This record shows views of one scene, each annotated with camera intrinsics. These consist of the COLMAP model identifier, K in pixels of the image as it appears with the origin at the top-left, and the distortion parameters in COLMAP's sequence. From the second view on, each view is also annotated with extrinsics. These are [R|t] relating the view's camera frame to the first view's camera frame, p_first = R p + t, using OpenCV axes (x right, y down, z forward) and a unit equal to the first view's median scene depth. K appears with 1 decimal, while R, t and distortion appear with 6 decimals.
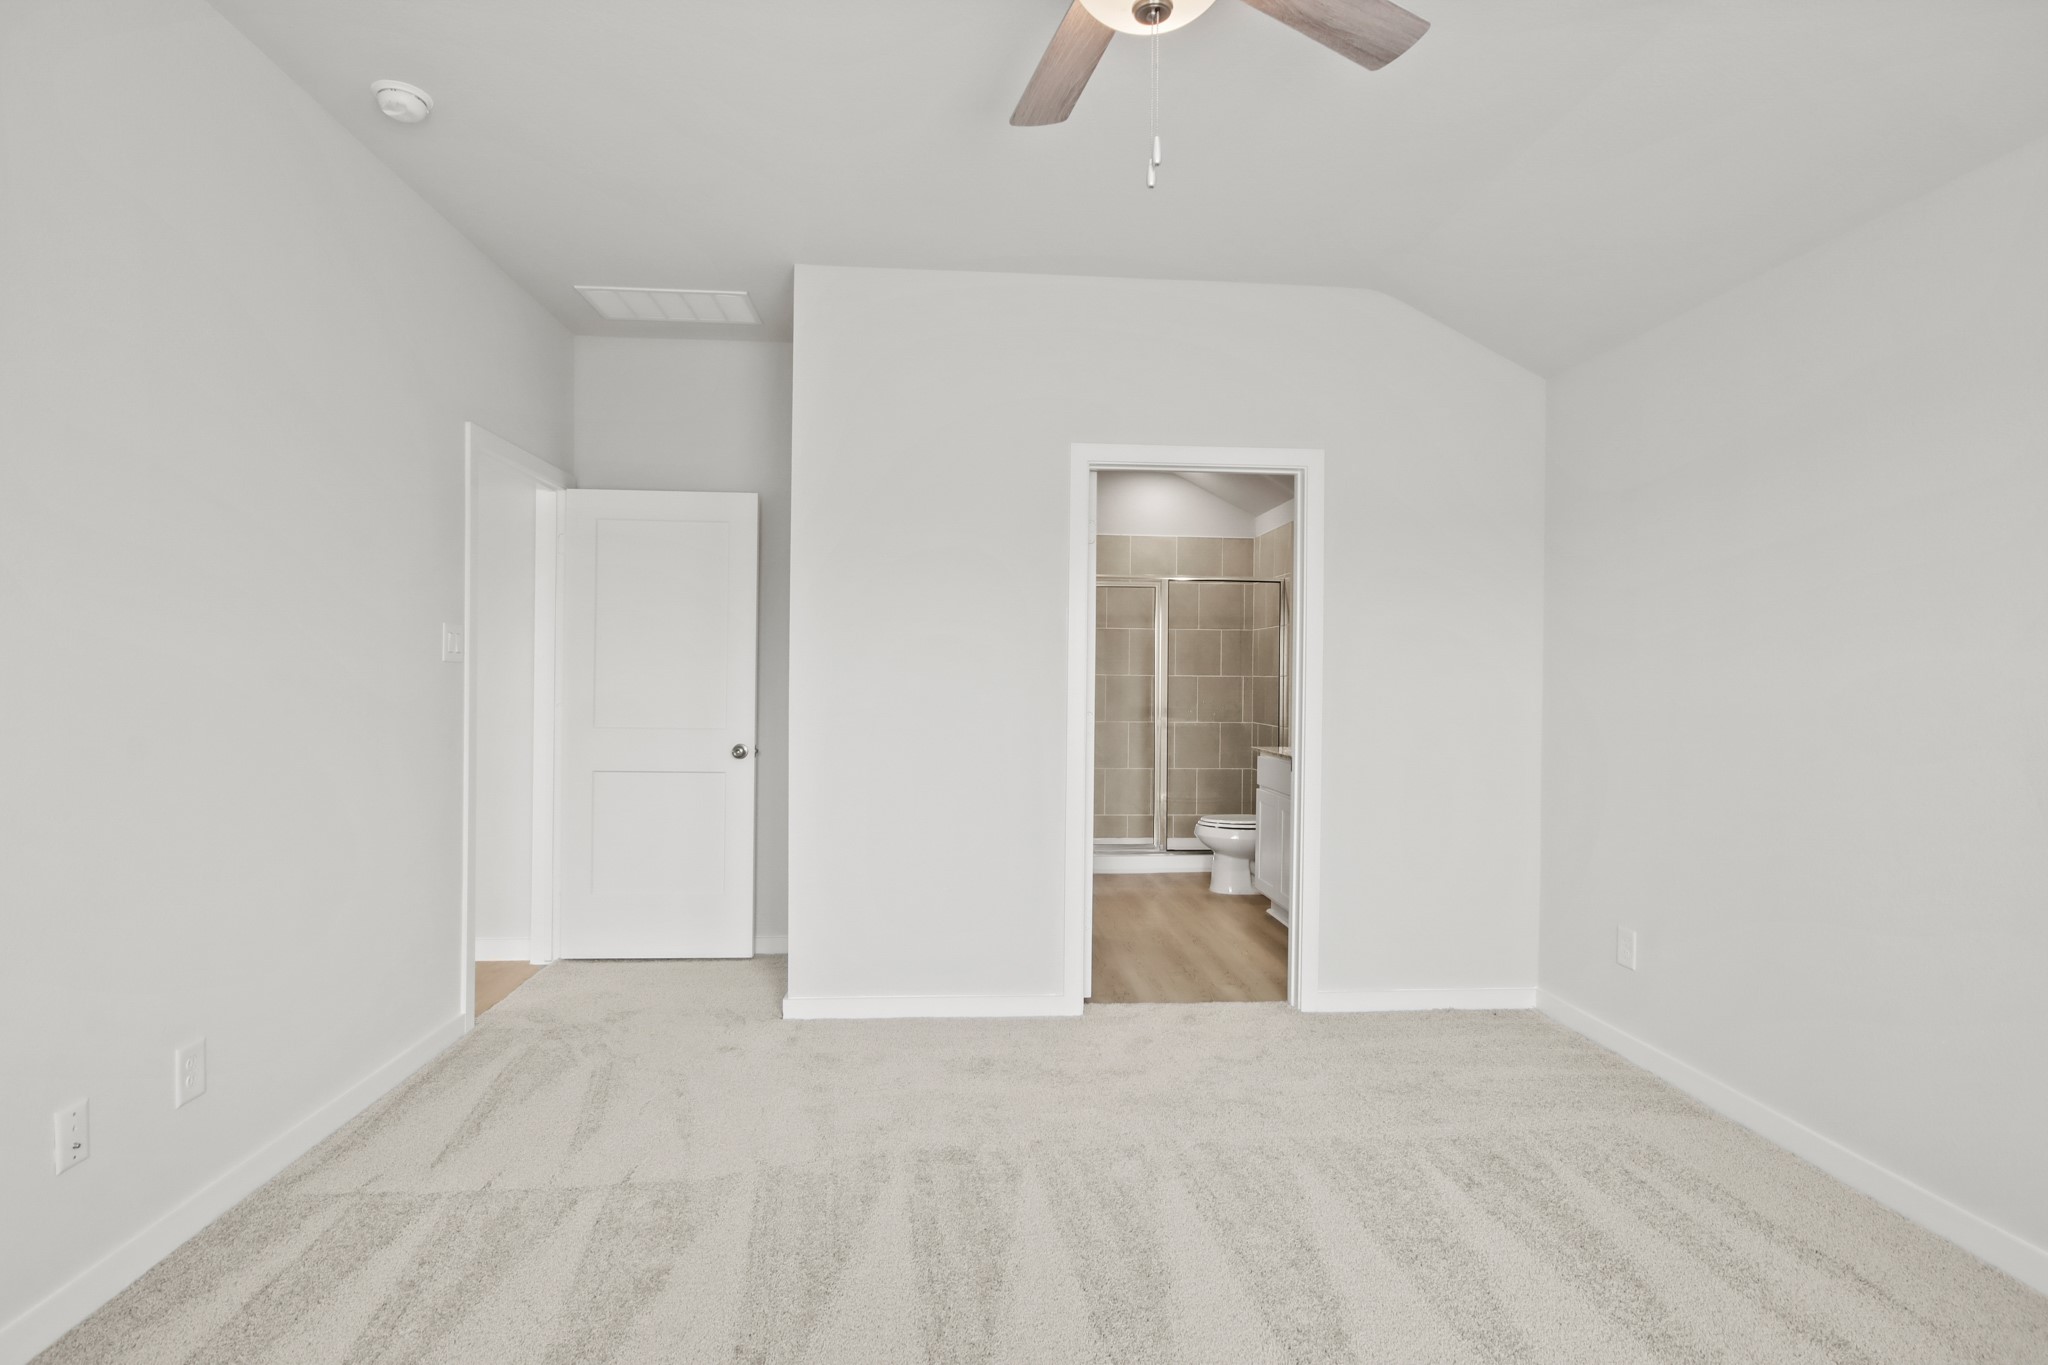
lens RADIAL K [[952.5, 0, 1024.0], [0, 952.5, 682.5], [0, 0, 1]] dist [0.033870, -0.000398]
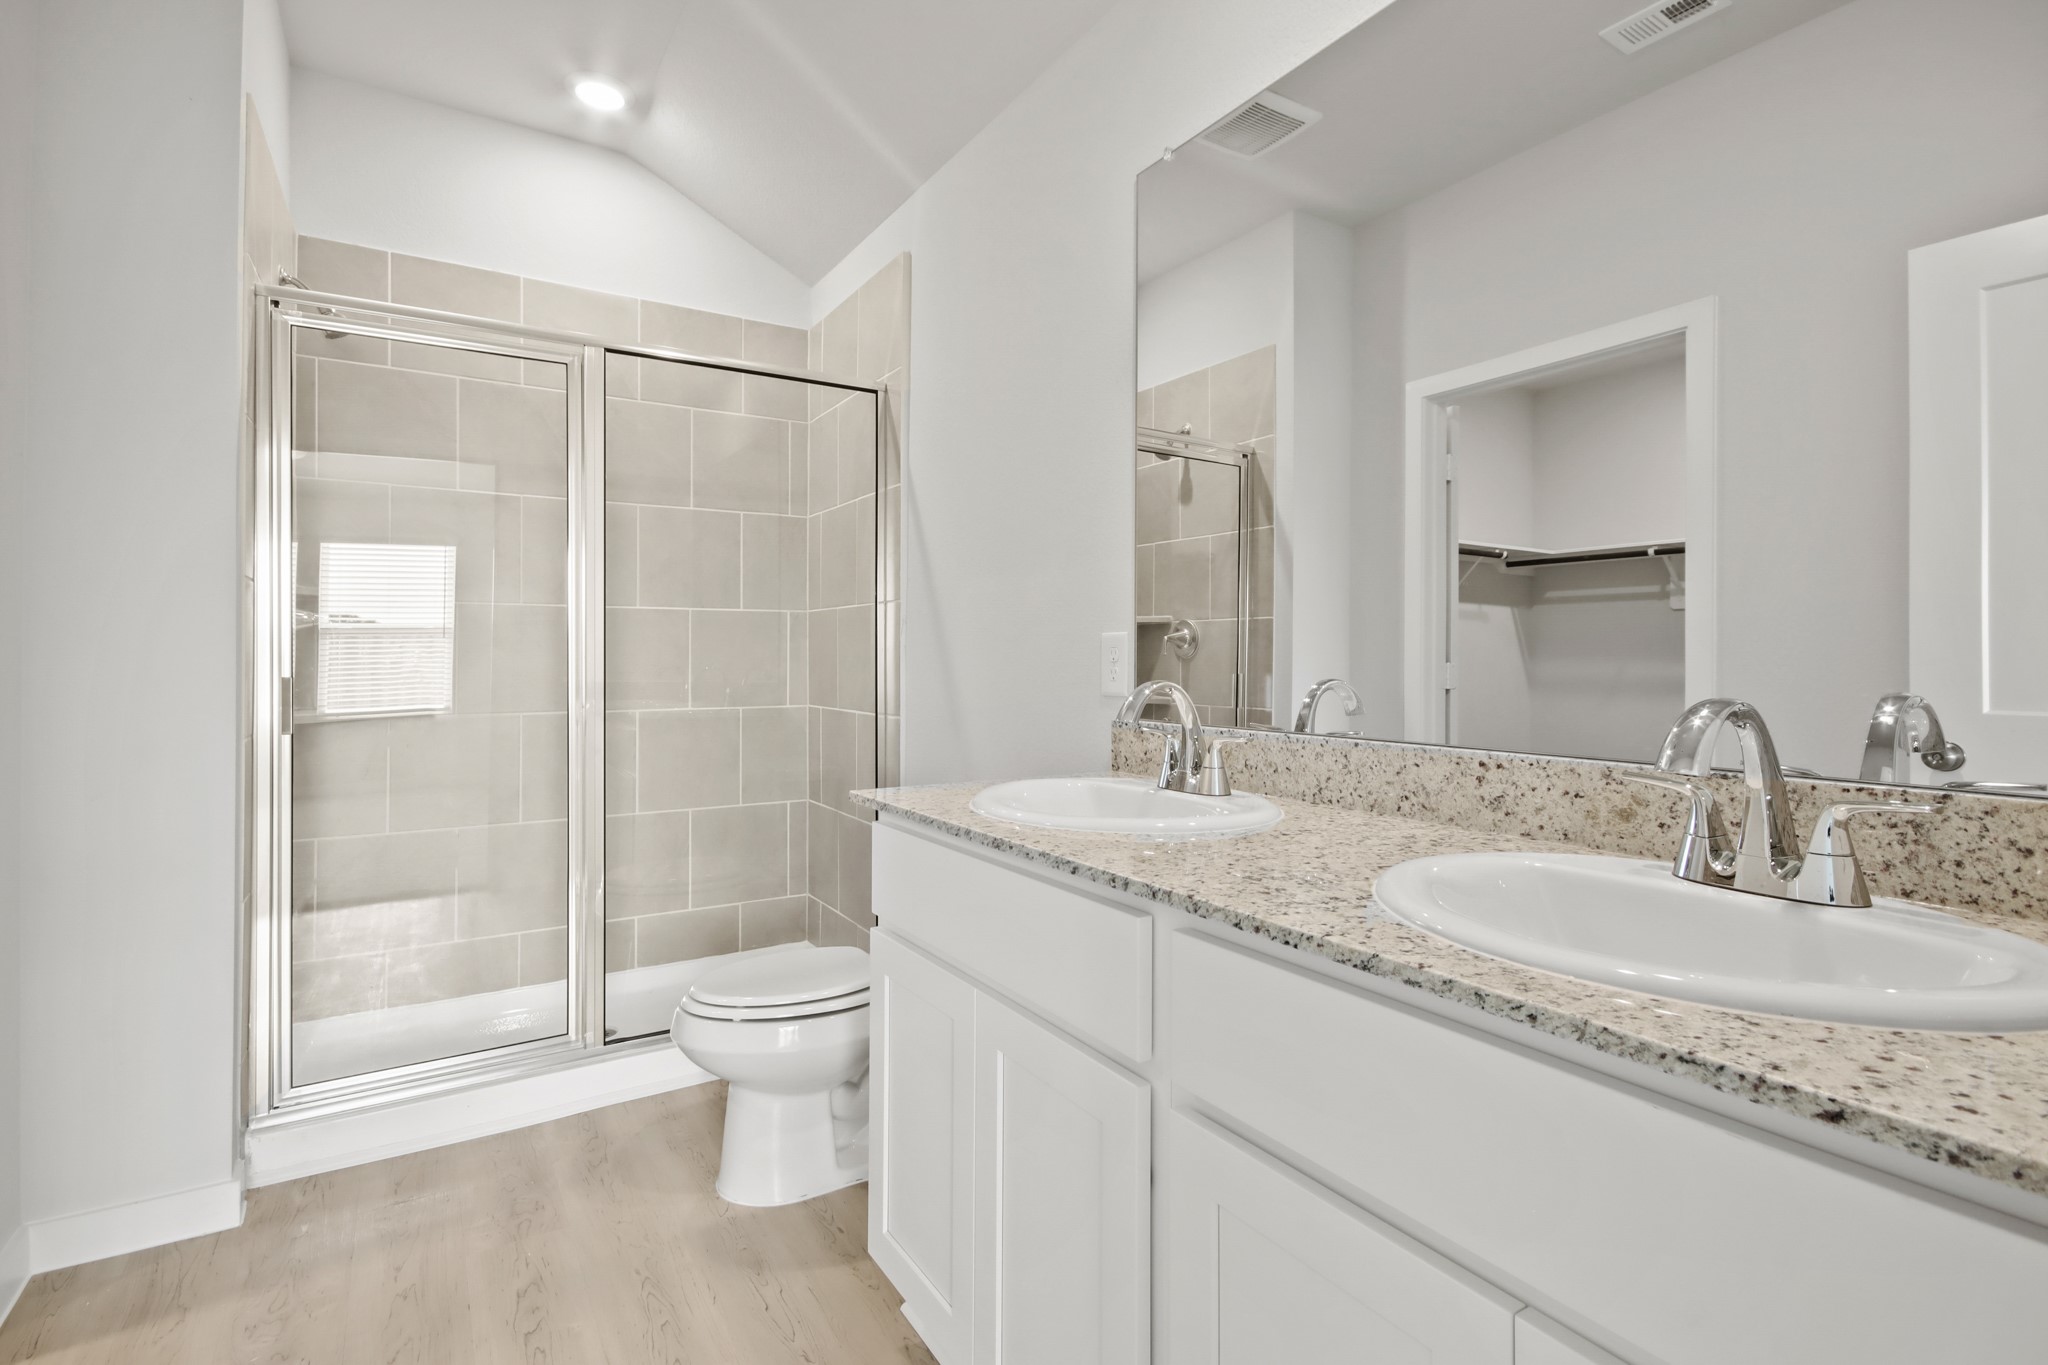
lens RADIAL K [[976.2, 0, 1020.1], [0, 976.2, 667.7], [0, 0, 1]] dist [0.021047, -0.000192]
pose [[0.885443, -0.013614, 0.464548, 0.104239], [0.009852, 0.999896, 0.010525, 0.018915], [-0.464643, -0.004743, 0.885486, 0.512668]]
